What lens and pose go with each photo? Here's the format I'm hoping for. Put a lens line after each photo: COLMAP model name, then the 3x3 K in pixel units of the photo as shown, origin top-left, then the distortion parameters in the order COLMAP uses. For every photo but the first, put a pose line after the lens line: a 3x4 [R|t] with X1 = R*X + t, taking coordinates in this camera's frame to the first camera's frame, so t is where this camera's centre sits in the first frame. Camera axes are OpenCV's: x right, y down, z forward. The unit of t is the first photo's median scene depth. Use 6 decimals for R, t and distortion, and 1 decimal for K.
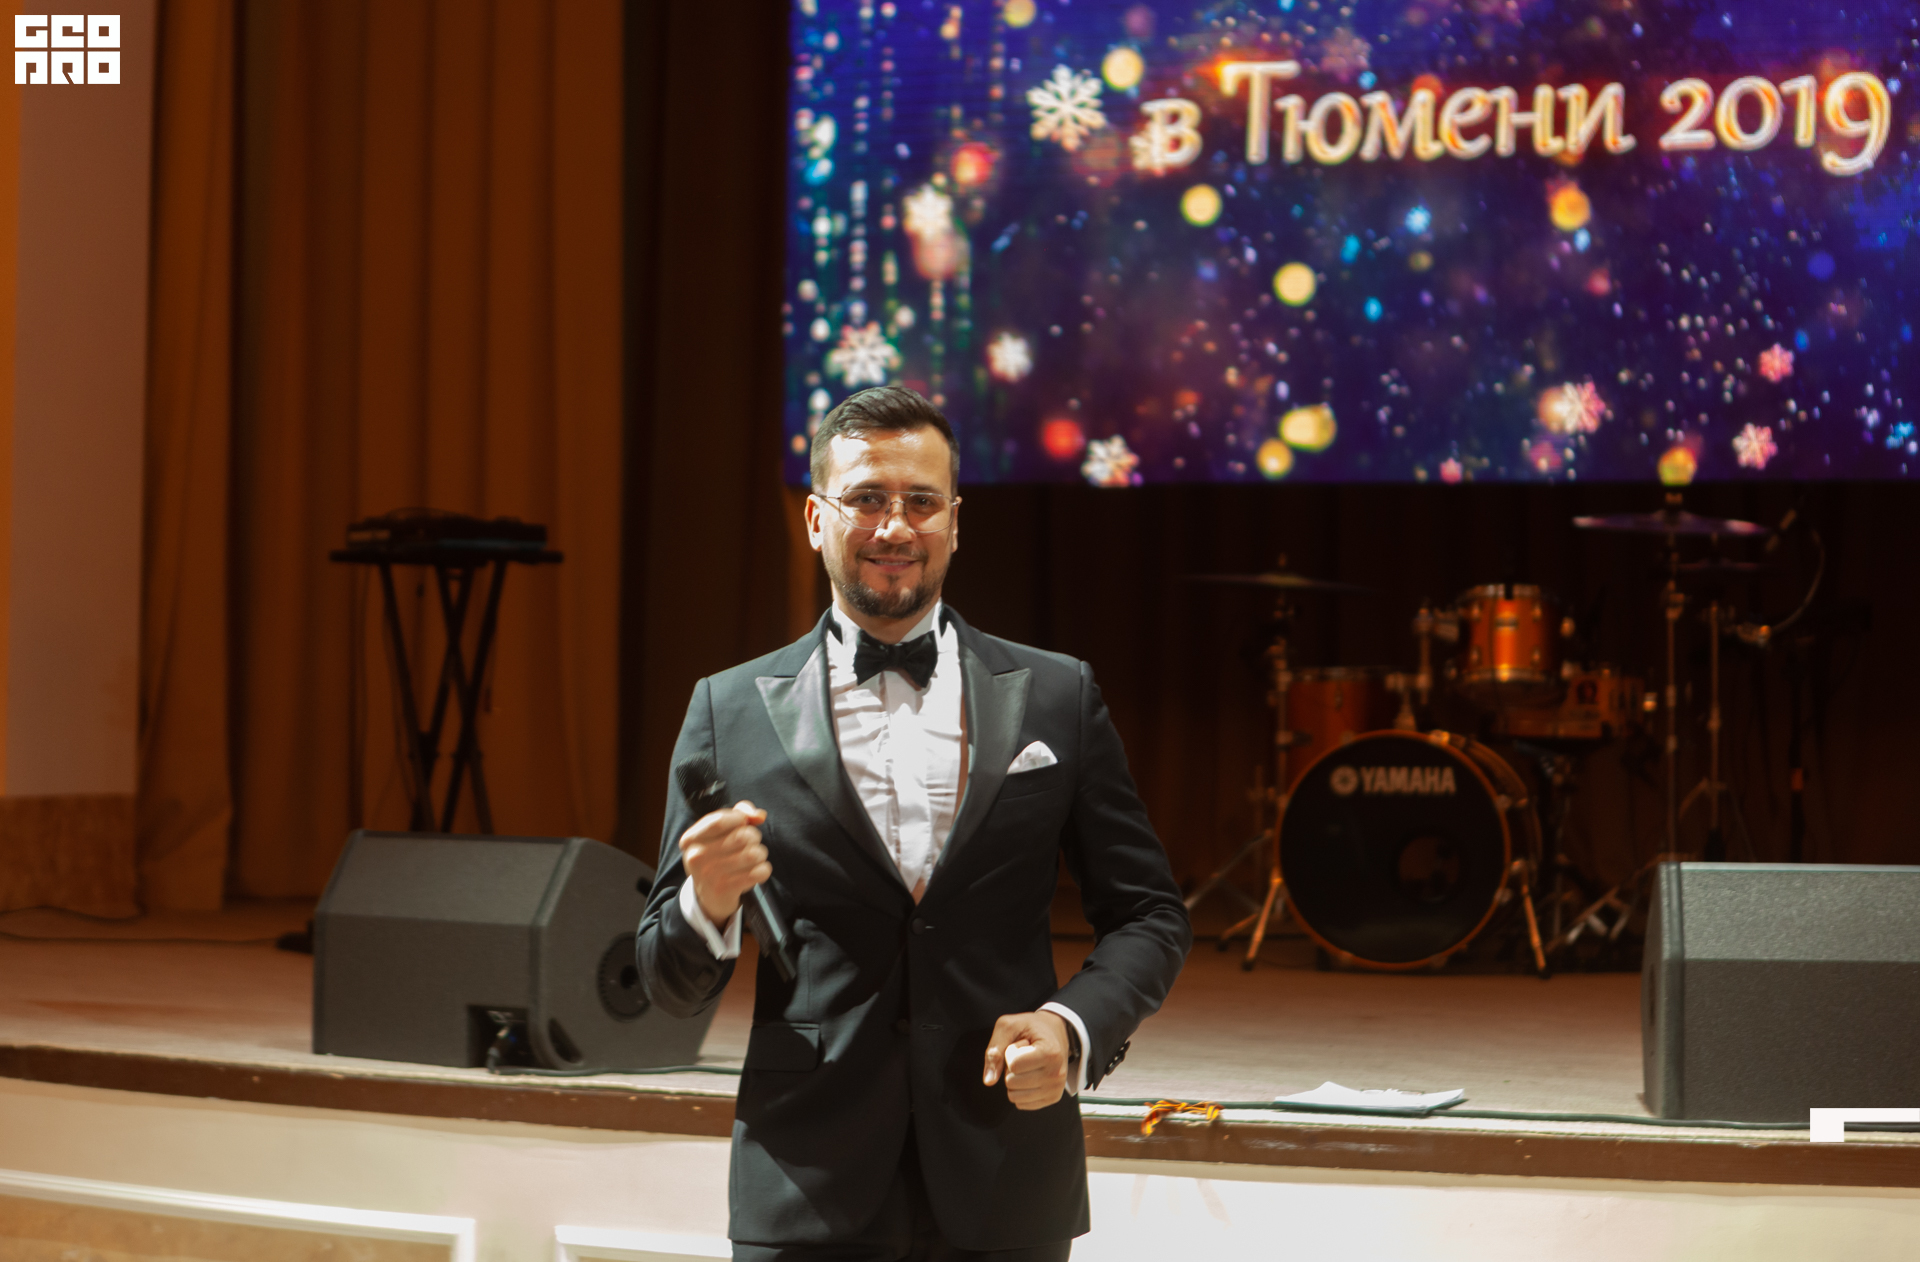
lens RADIAL K [[3846.5, 0, 915.6], [0, 3846.5, 637.6], [0, 0, 1]] dist [-0.071962, 0.069370]
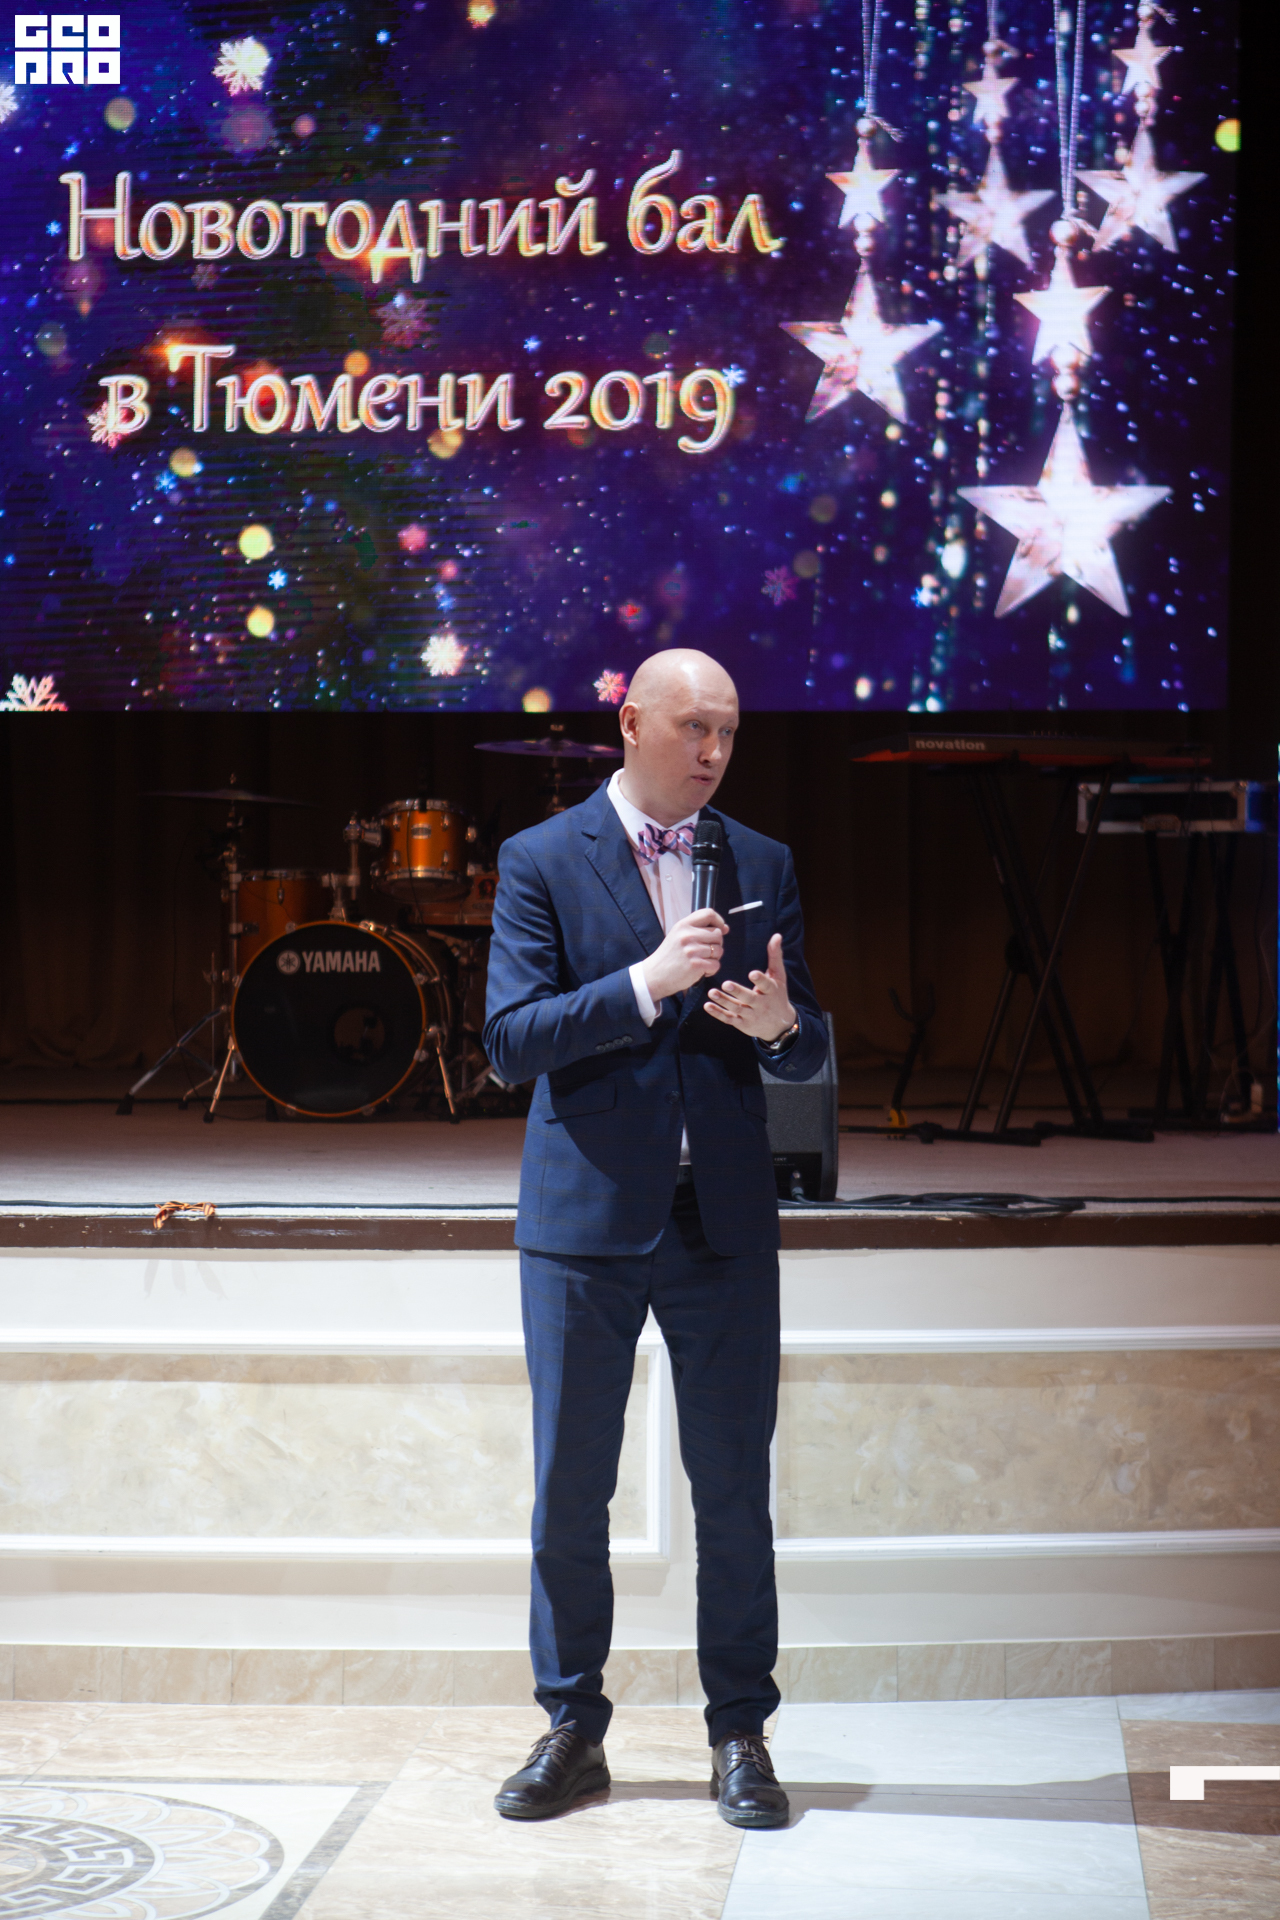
lens RADIAL K [[3722.1, 0, 640.0], [0, 3722.1, 960.0], [0, 0, 1]] dist [0.261048, -0.615000]
pose [[0.976674, -0.013098, 0.214329, -0.029902], [0.006444, 0.999476, 0.031716, 0.000102], [-0.214632, -0.029595, 0.976246, -0.156587]]
